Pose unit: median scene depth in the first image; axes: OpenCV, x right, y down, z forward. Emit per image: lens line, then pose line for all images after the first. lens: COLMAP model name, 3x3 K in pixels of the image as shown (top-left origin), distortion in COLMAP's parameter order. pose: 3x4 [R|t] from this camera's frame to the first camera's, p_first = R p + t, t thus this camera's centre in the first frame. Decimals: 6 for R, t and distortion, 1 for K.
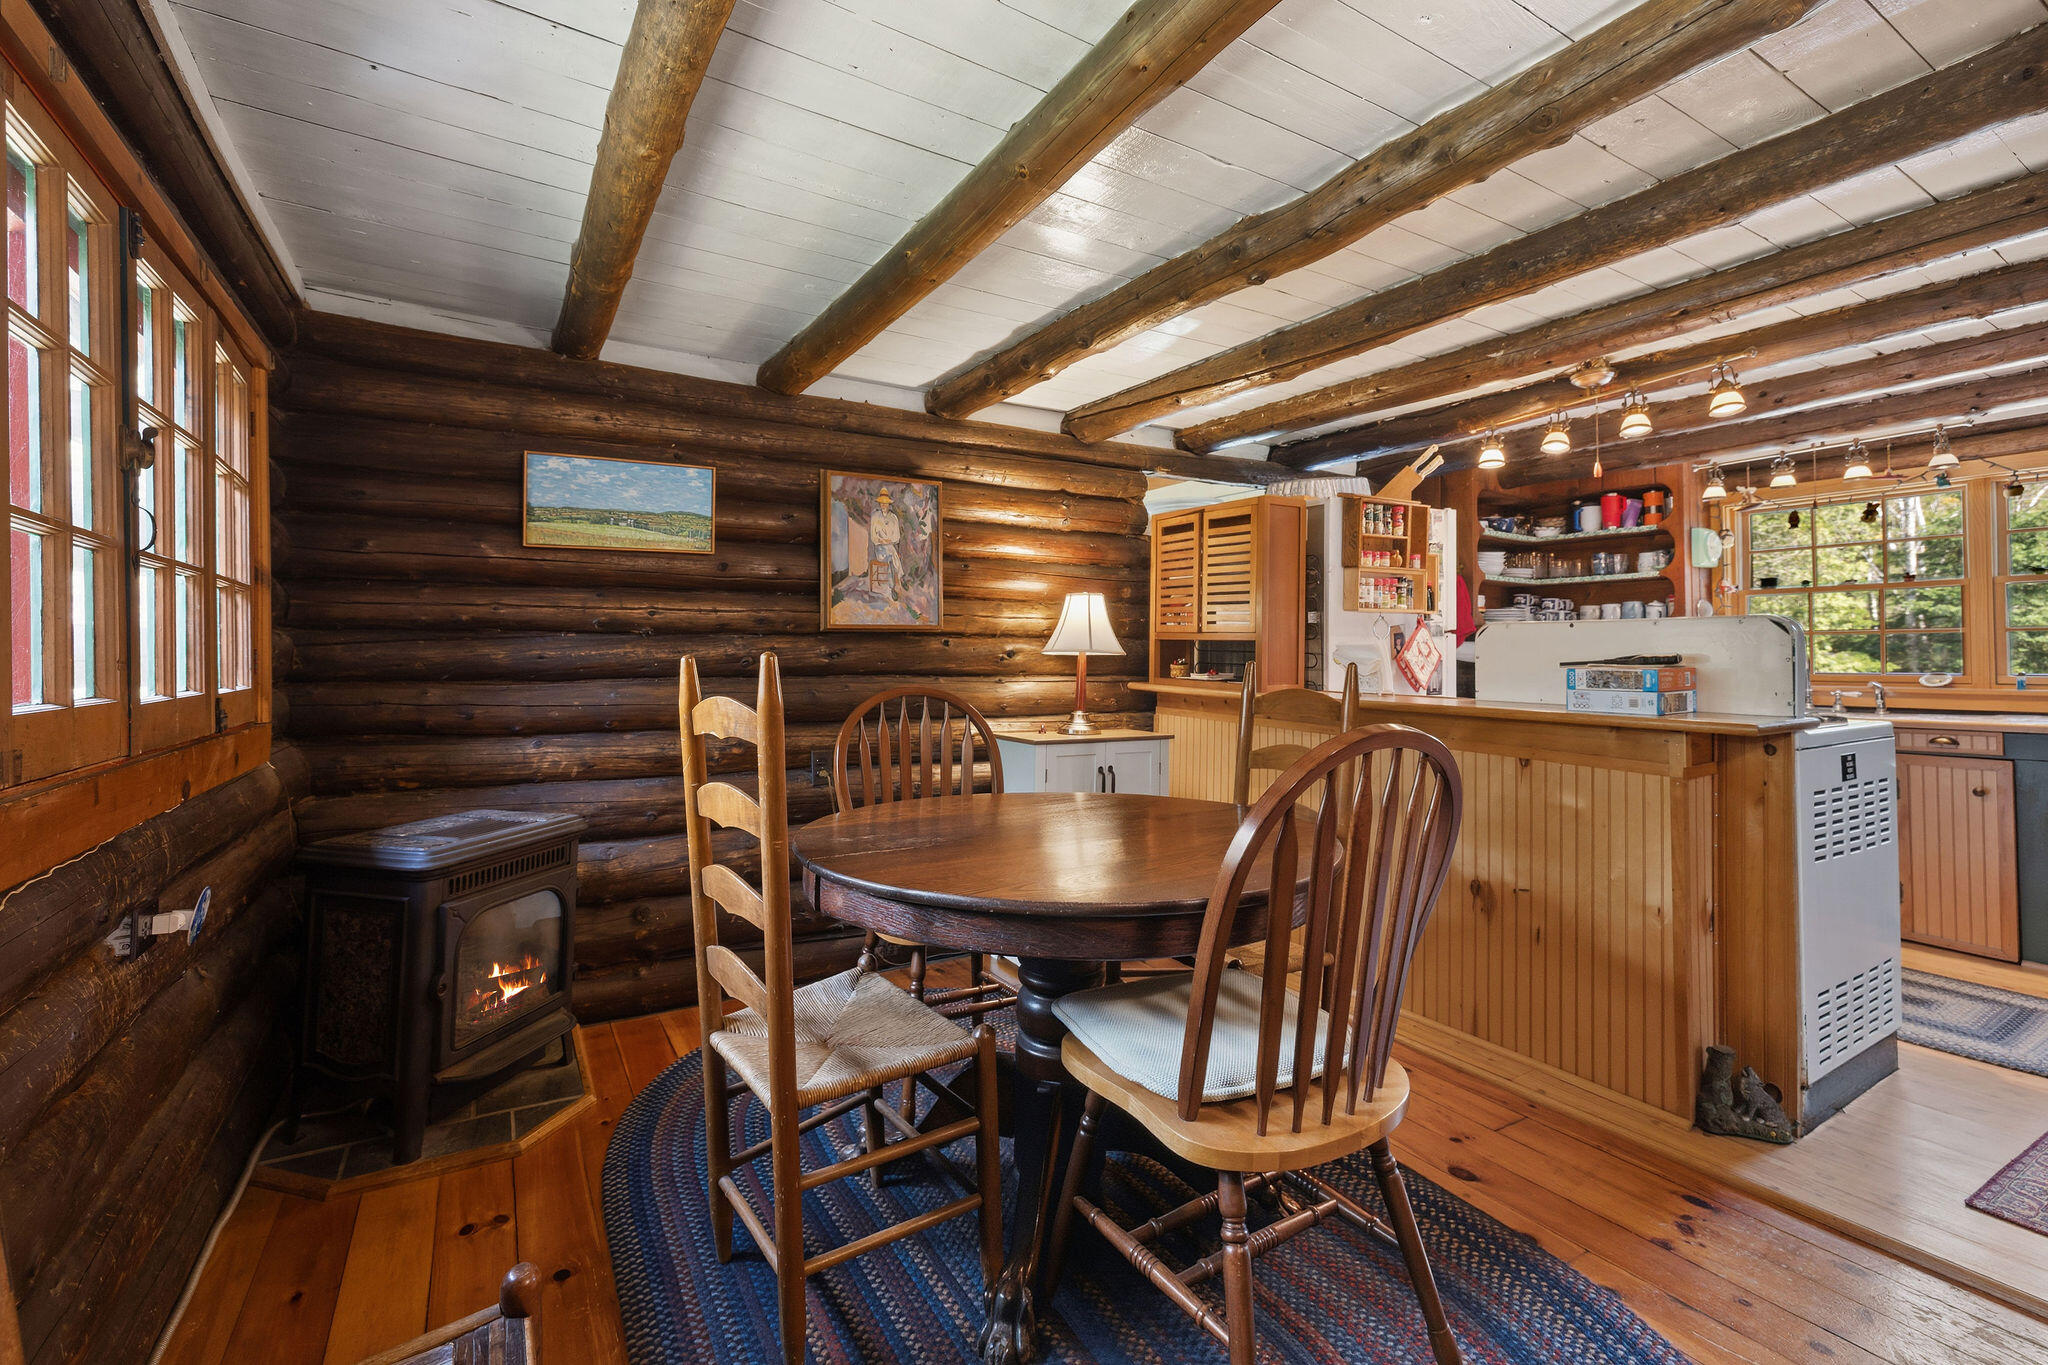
lens RADIAL K [[894.8, 0, 1022.5], [0, 894.8, 610.5], [0, 0, 1]] dist [0.001483, 0.000361]
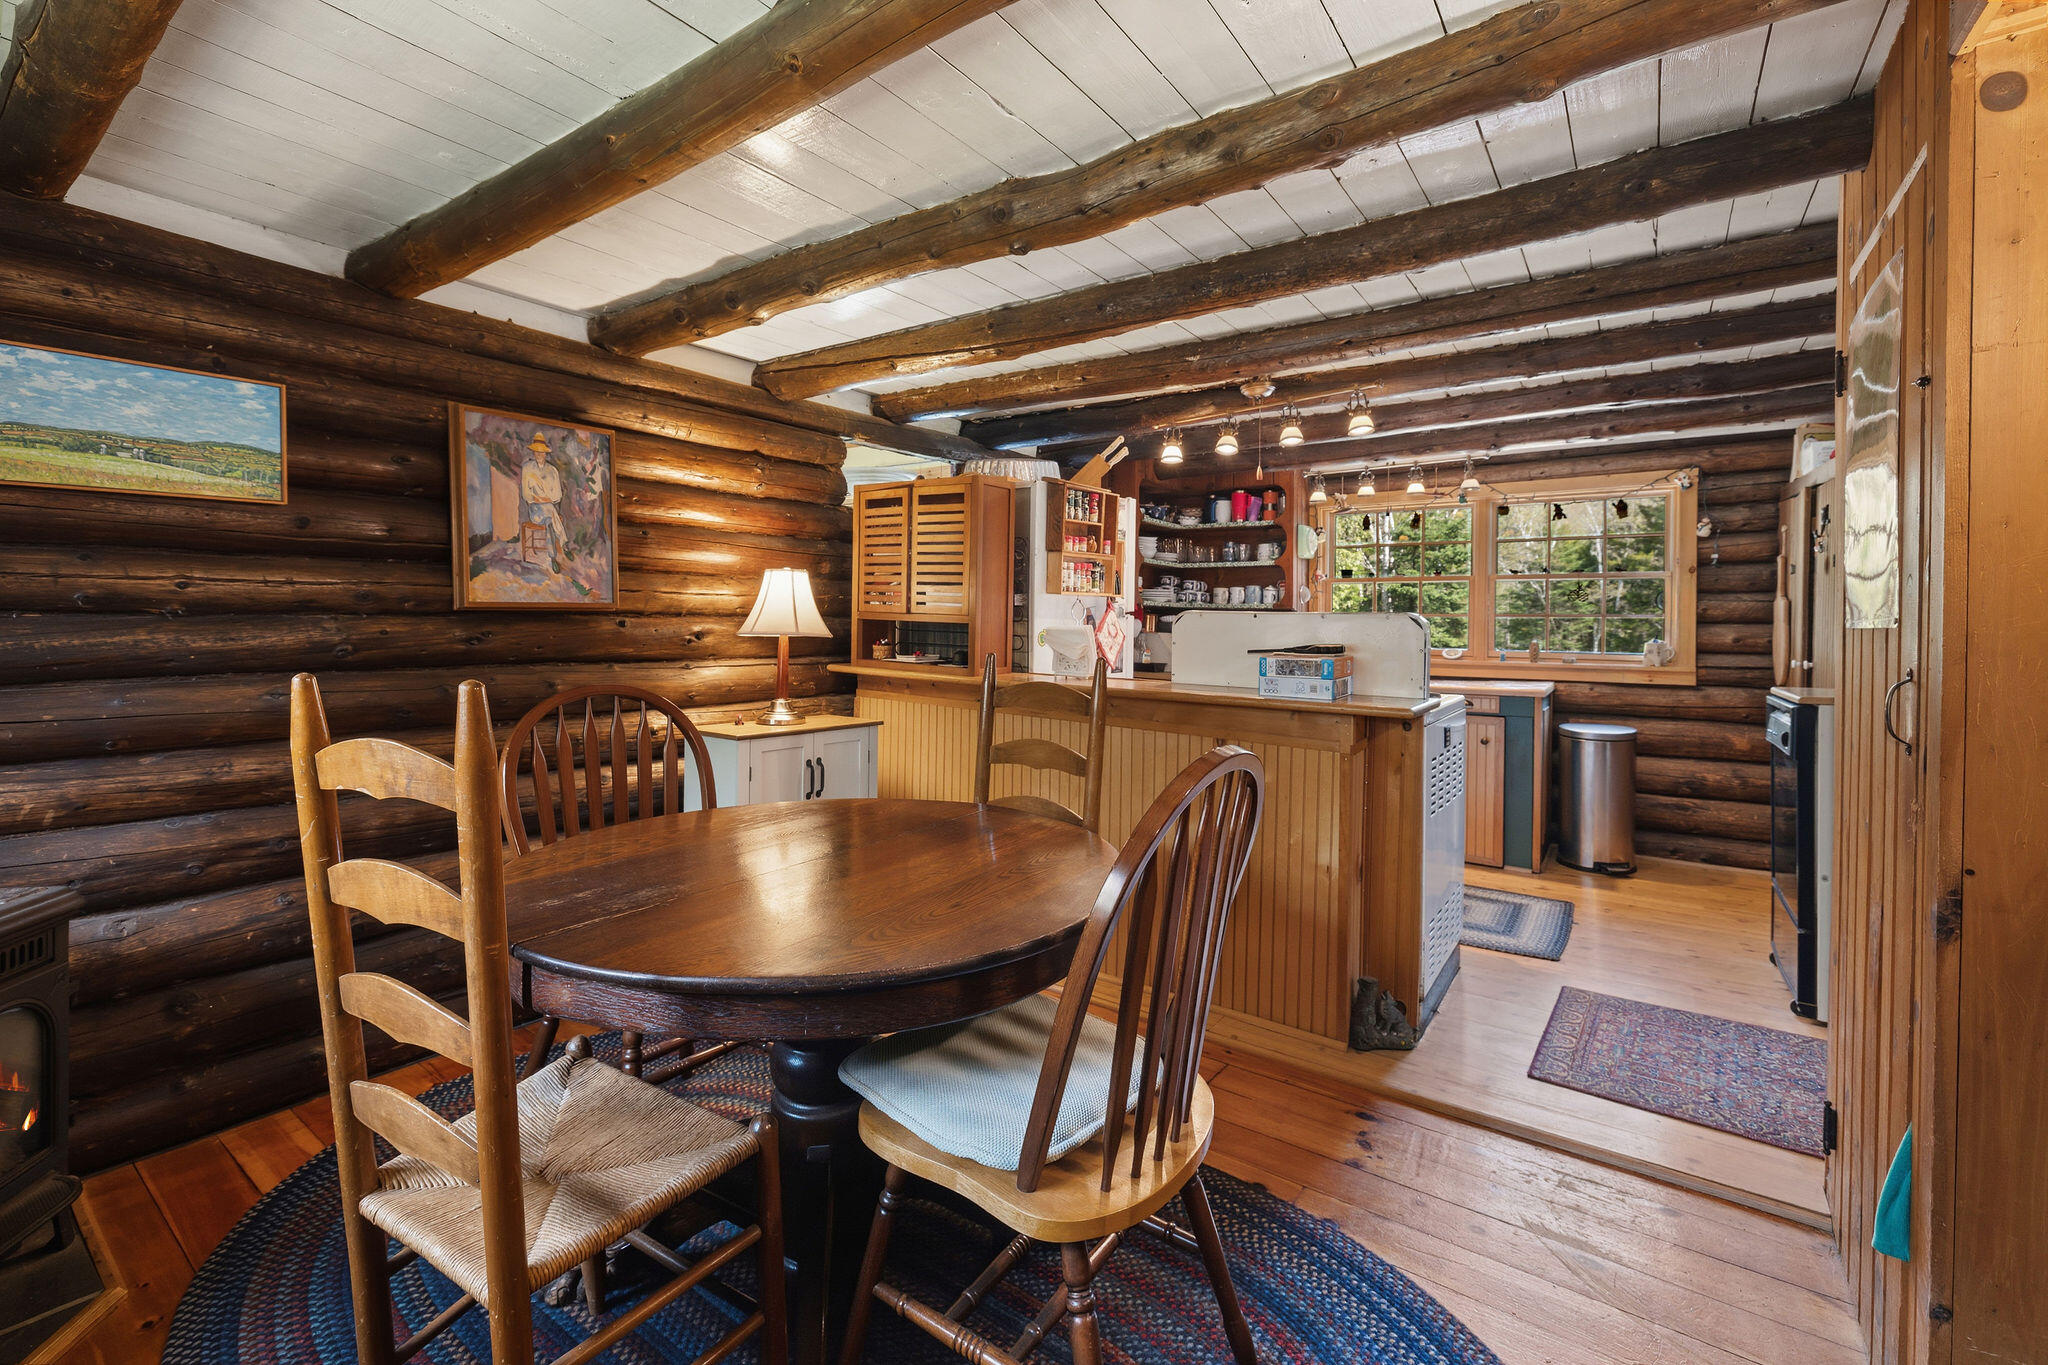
lens RADIAL K [[884.6, 0, 1019.1], [0, 884.6, 632.8], [0, 0, 1]] dist [0.000002, -0.000092]
pose [[0.921097, 0.001487, 0.389331, -0.076931], [-0.028599, 0.997550, 0.063850, -0.022893], [-0.388282, -0.069946, 0.918882, 0.097144]]
